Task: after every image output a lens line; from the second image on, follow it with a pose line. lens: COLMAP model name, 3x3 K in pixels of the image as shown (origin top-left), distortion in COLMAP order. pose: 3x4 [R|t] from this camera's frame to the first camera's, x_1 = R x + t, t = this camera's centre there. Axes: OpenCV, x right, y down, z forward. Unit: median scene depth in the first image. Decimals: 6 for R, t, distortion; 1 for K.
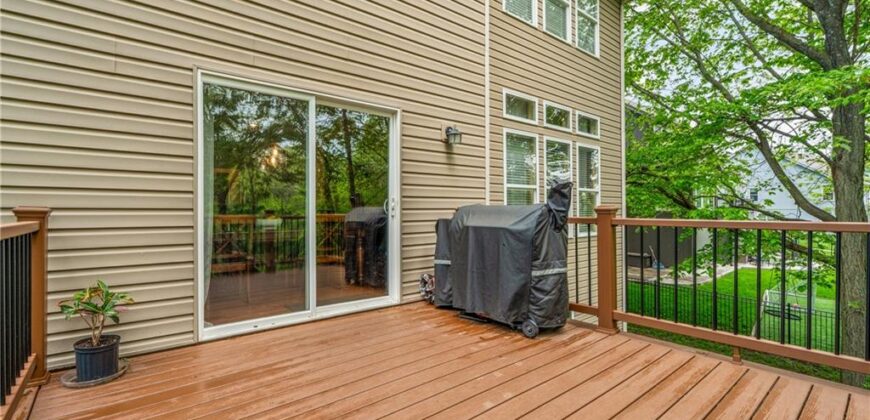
lens RADIAL K [[389.3, 0, 435.0], [0, 389.3, 210.0], [0, 0, 1]] dist [0.000229, -0.000039]
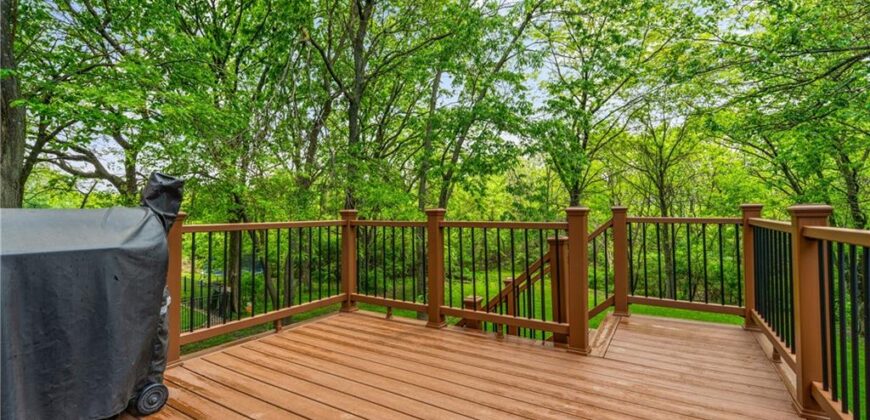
lens RADIAL K [[389.3, 0, 435.0], [0, 389.3, 210.0], [0, 0, 1]] dist [0.000229, -0.000039]
pose [[-0.308119, 0.005721, 0.951331, -0.598030], [0.010385, 0.999943, -0.002650, -0.004029], [-0.951291, 0.009063, -0.308161, 0.862550]]
